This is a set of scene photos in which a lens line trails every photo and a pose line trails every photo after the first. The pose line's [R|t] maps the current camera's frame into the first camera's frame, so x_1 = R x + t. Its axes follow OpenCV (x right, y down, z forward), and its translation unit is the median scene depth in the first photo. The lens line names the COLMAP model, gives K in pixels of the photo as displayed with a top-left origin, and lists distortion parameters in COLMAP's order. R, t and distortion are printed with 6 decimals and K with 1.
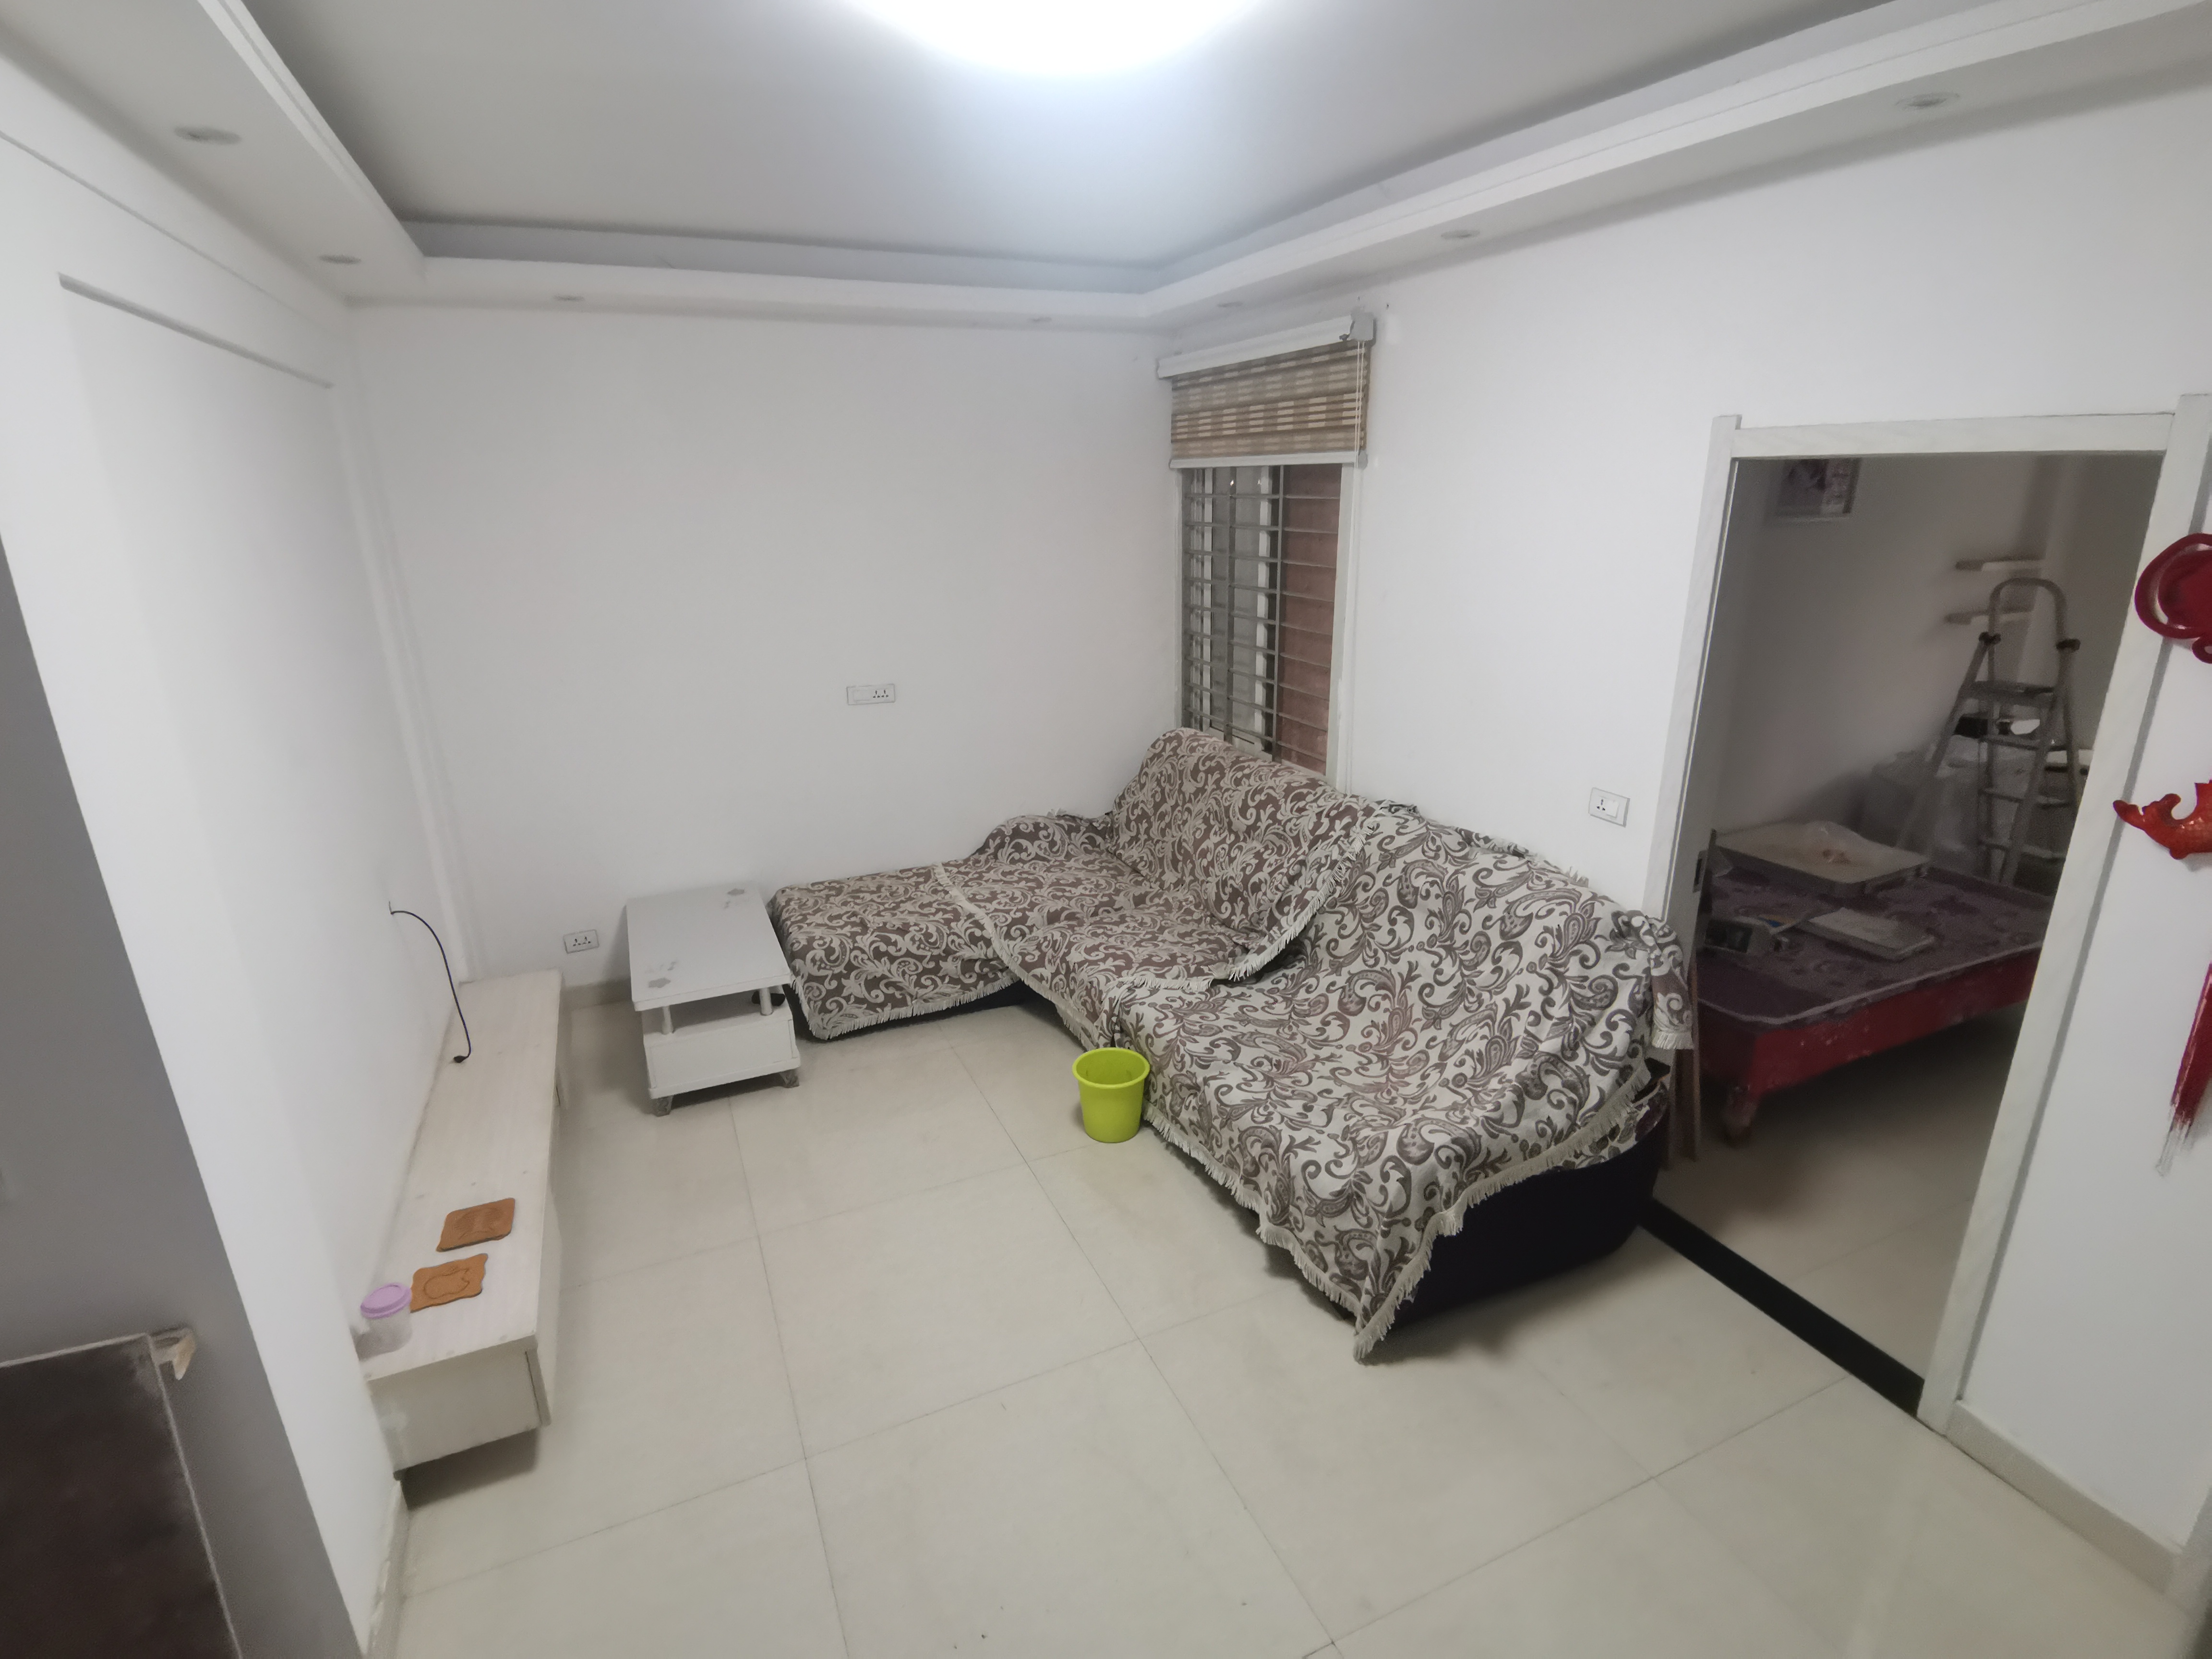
lens RADIAL K [[1083.1, 0, 1092.8], [0, 1083.1, 834.7], [0, 0, 1]] dist [-0.001008, -0.003593]
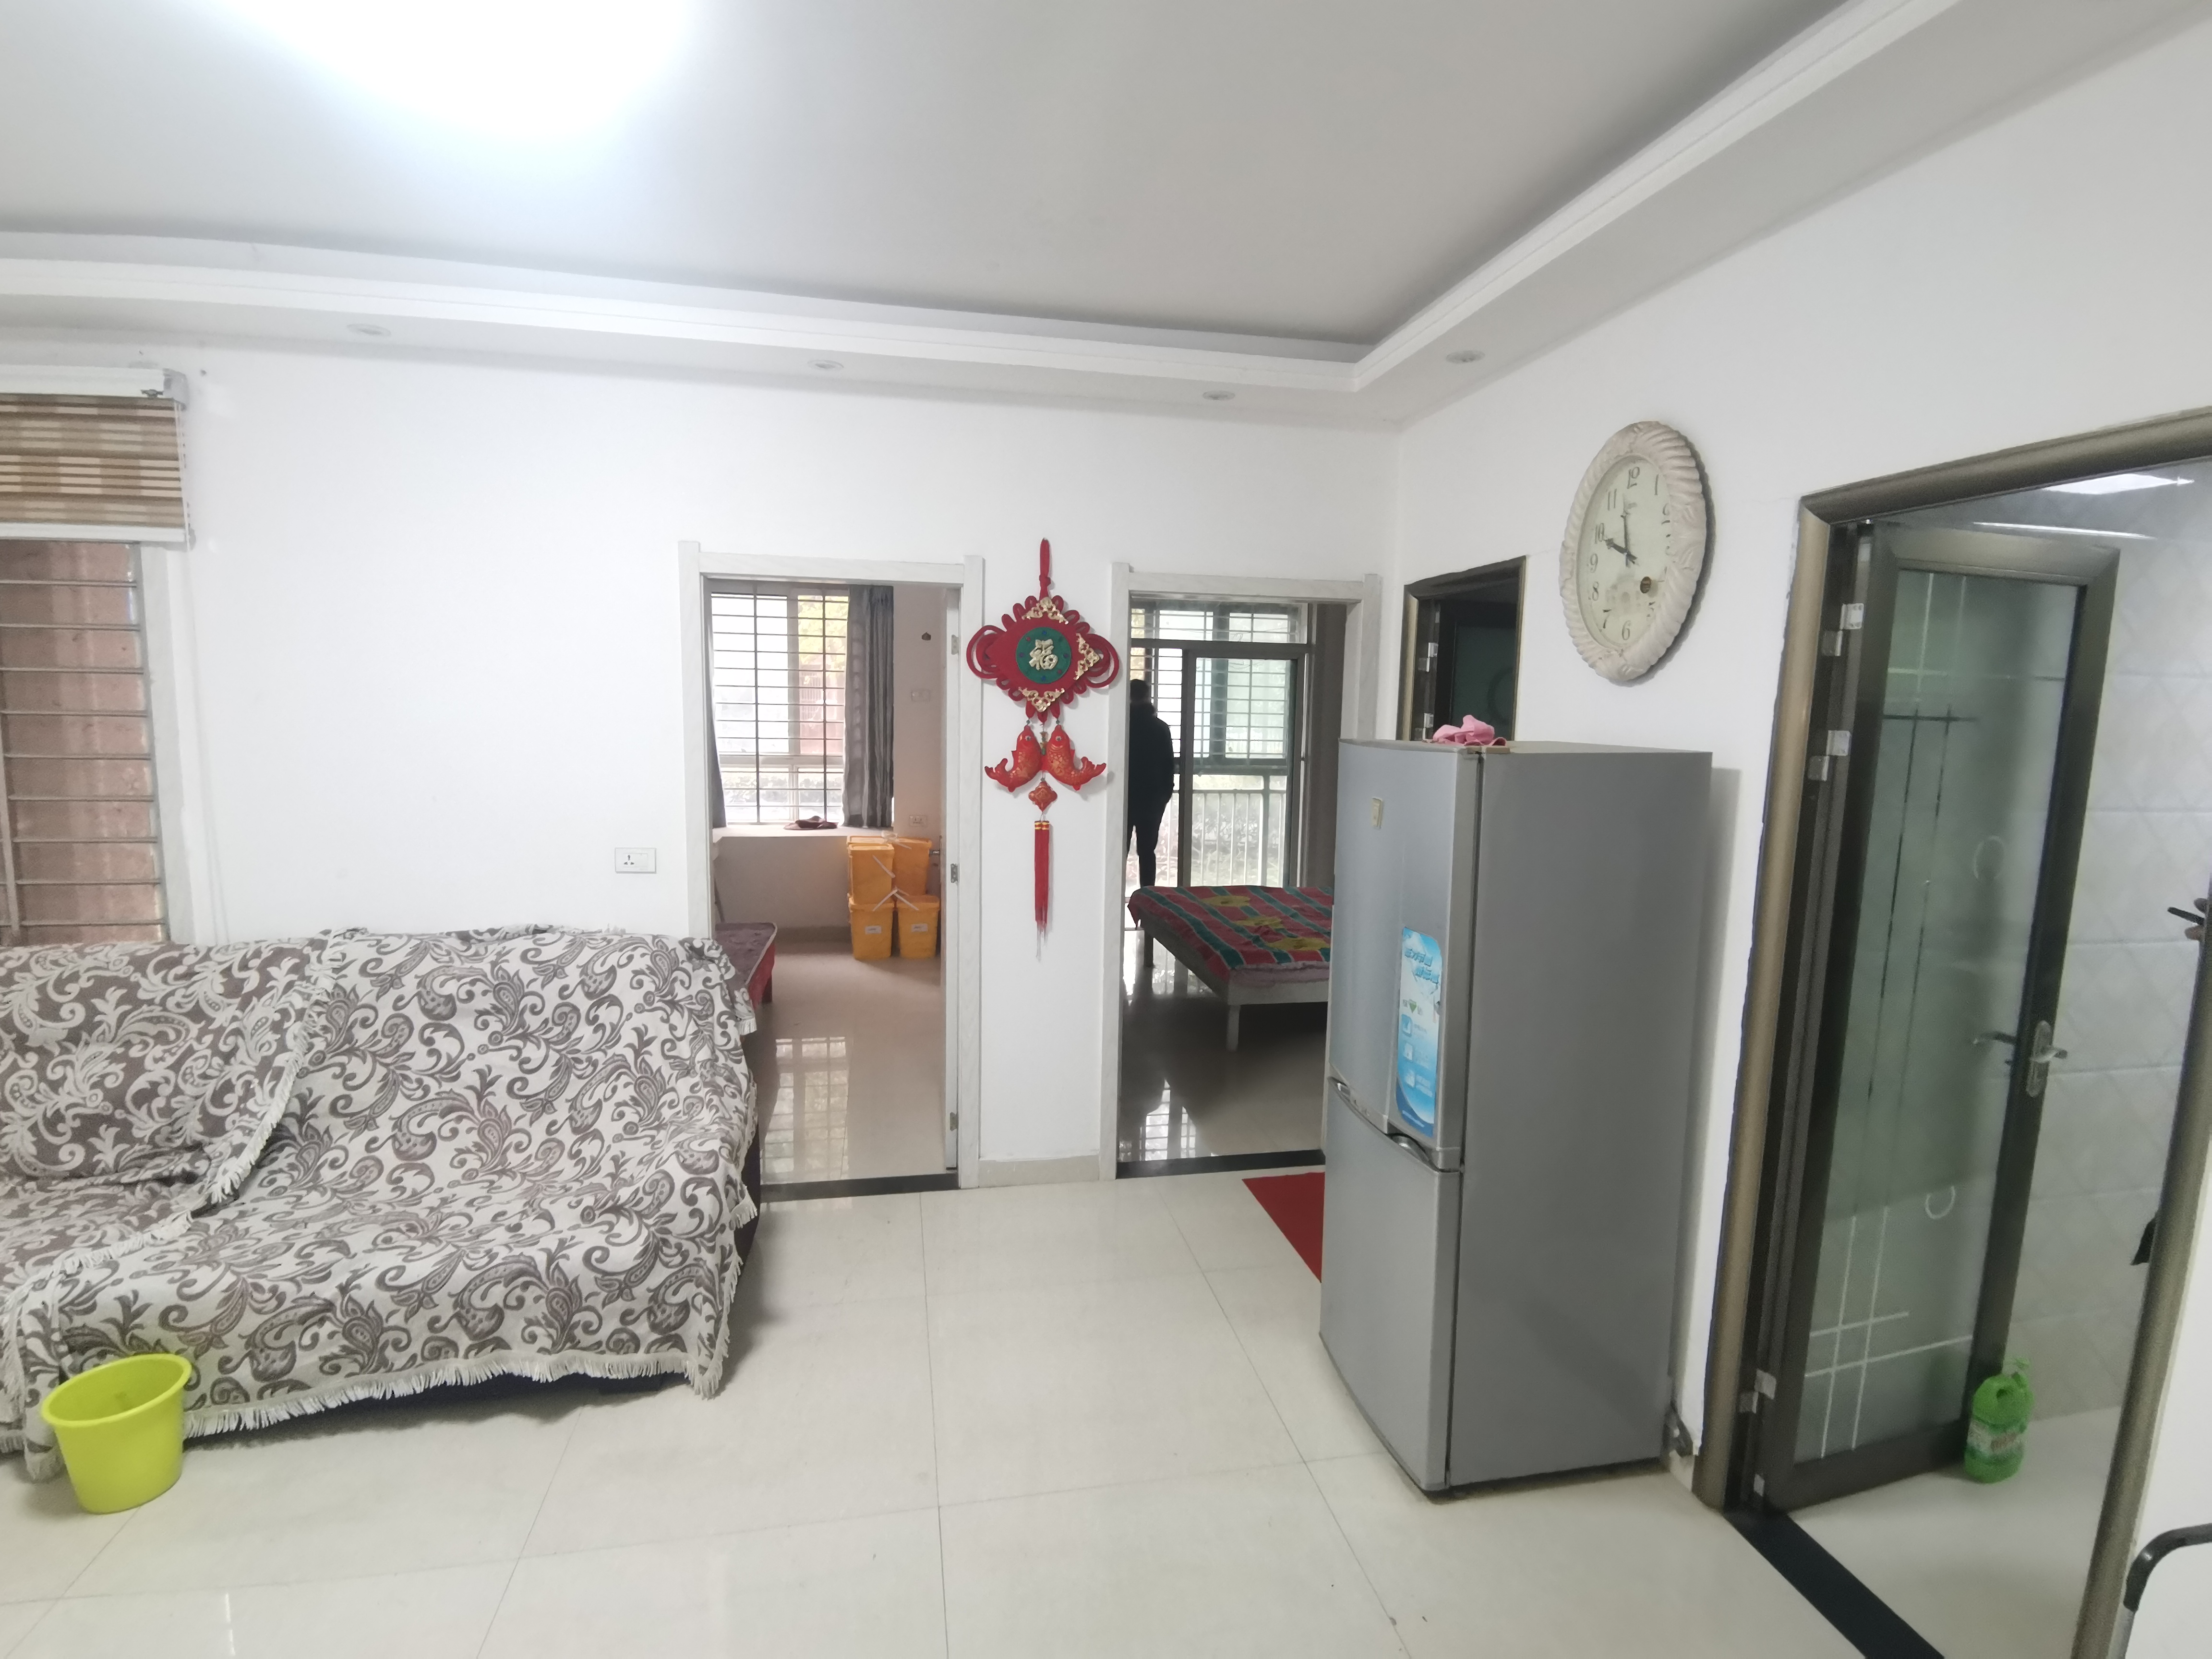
lens RADIAL K [[1083.1, 0, 1099.1], [0, 1083.1, 834.1], [0, 0, 1]] dist [-0.001008, -0.003593]
pose [[0.223191, -0.097307, 0.969906, -0.431213], [0.278637, 0.959857, 0.032180, 0.039076], [-0.934102, 0.263069, 0.241345, 0.208398]]
